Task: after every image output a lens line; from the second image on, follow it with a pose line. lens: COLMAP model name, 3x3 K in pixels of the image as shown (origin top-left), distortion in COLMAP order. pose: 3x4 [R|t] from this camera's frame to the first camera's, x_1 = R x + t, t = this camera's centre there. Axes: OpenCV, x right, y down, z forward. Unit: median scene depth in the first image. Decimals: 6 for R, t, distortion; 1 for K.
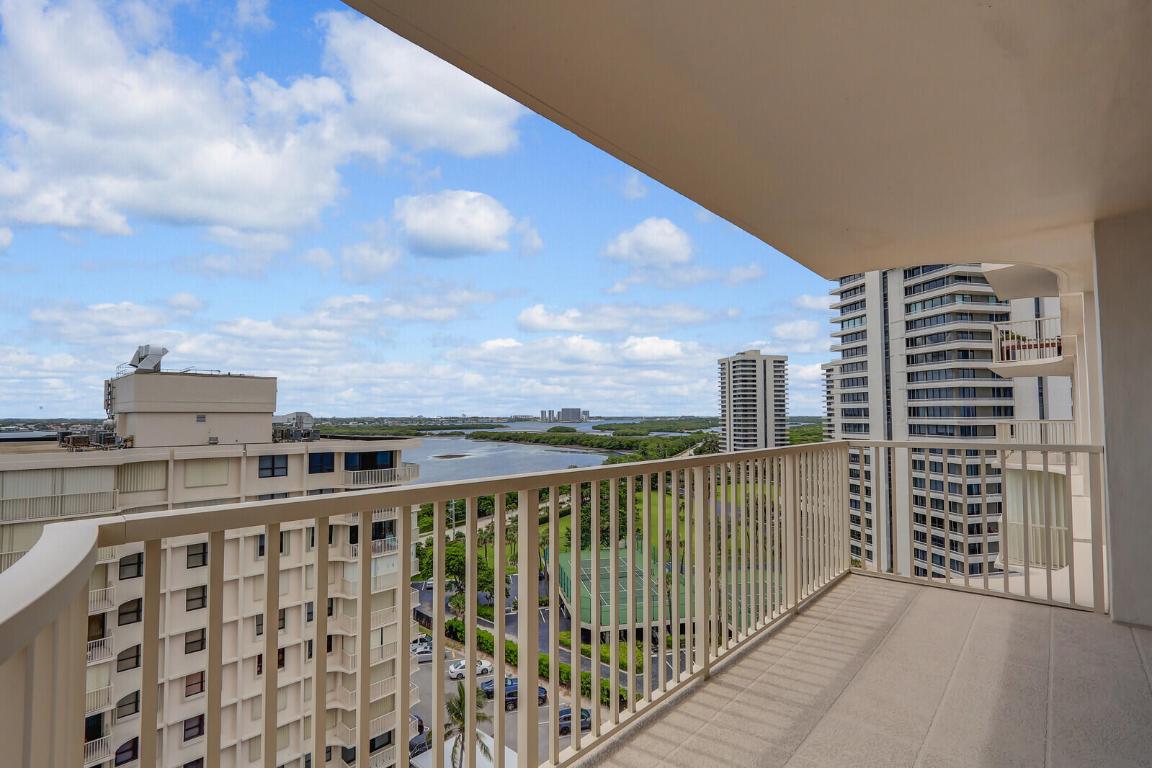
lens RADIAL K [[545.1, 0, 579.8], [0, 545.1, 384.4], [0, 0, 1]] dist [-0.015276, 0.001696]
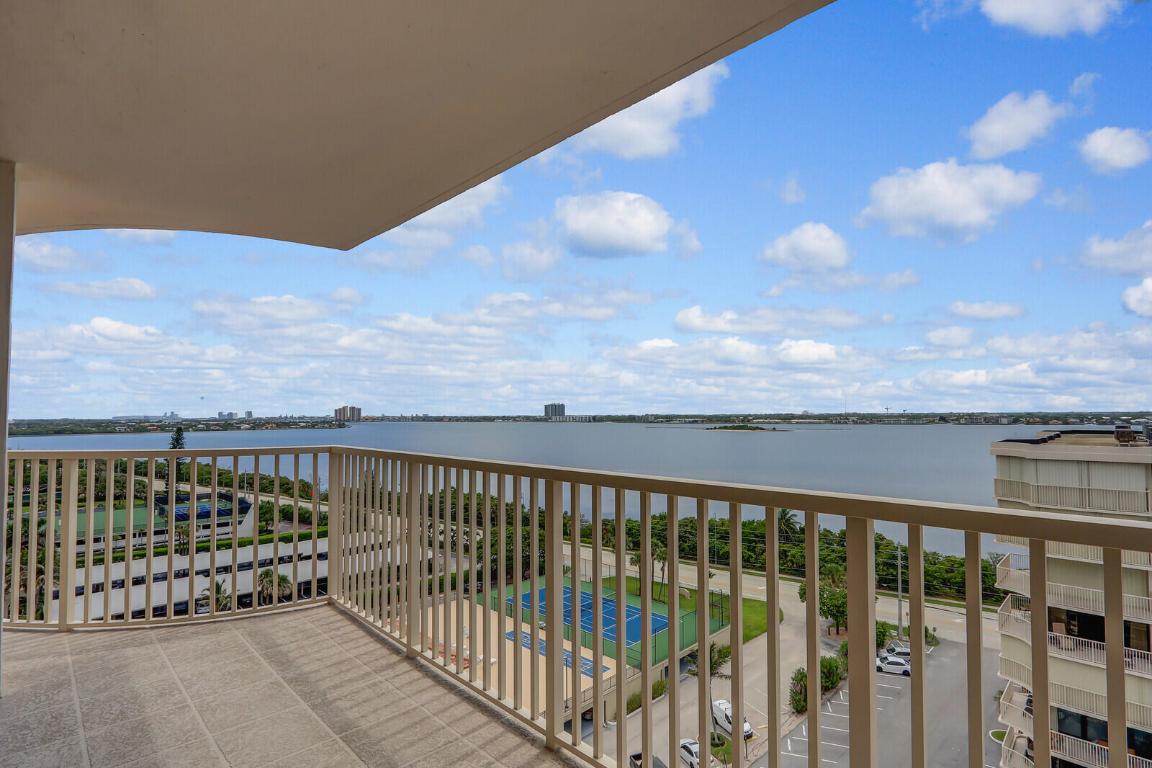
lens RADIAL K [[545.1, 0, 551.3], [0, 545.1, 384.4], [0, 0, 1]] dist [-0.015276, 0.001696]
pose [[0.999723, 0.020271, -0.011923, -0.328904], [-0.020262, 0.999794, 0.000803, 0.003869], [0.011937, -0.000561, 0.999929, -0.014676]]
